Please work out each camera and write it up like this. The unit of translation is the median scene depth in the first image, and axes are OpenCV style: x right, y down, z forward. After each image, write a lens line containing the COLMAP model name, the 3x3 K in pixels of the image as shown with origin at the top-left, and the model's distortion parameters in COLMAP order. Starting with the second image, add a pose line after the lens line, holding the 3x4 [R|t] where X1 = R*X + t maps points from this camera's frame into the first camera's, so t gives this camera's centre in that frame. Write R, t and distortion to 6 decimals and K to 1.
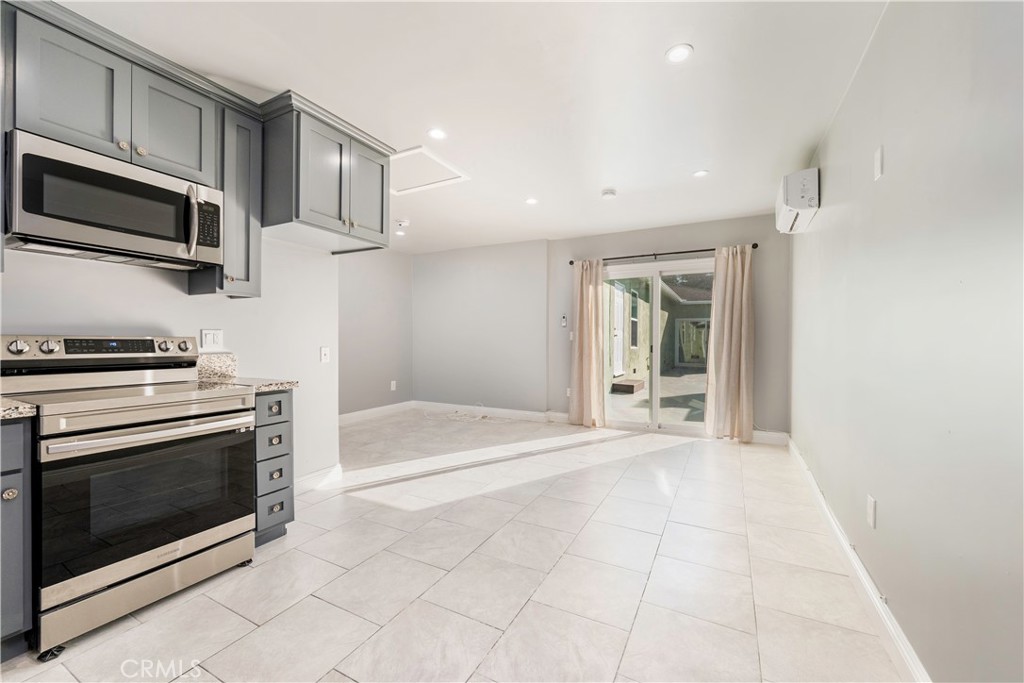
lens RADIAL K [[404.4, 0, 512.0], [0, 404.4, 341.5], [0, 0, 1]] dist [0.000074, 0.000015]
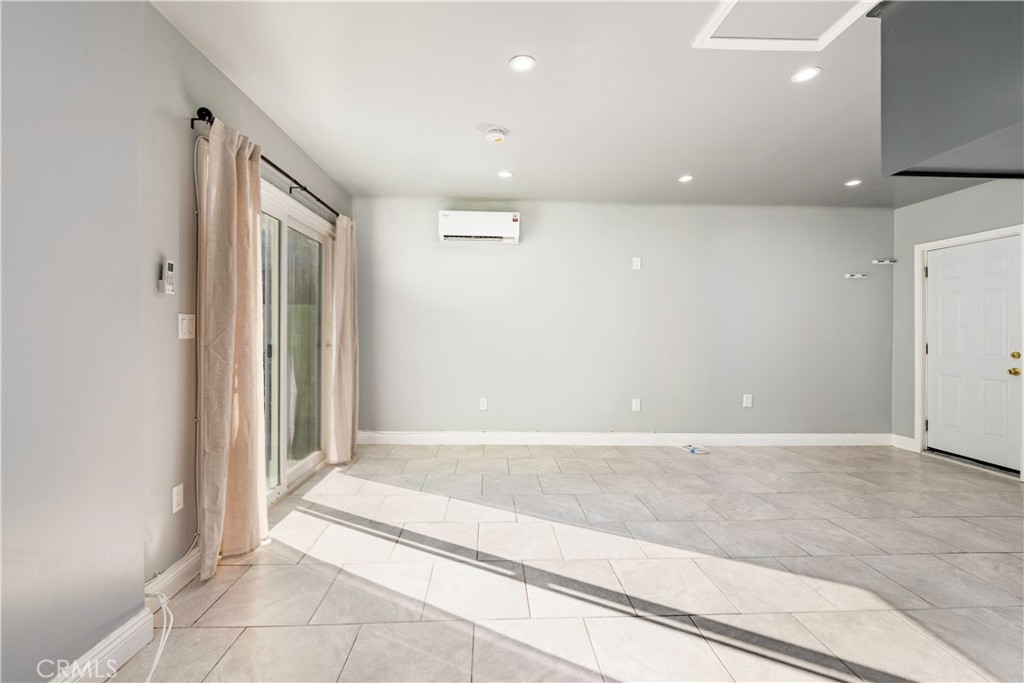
lens RADIAL K [[429.0, 0, 512.9], [0, 429.0, 331.7], [0, 0, 1]] dist [-0.000723, -0.000151]
pose [[-0.521445, -0.008299, 0.853245, -0.822863], [-0.000584, 0.999956, 0.009369, -0.044123], [-0.853285, 0.004387, -0.521427, 2.641387]]
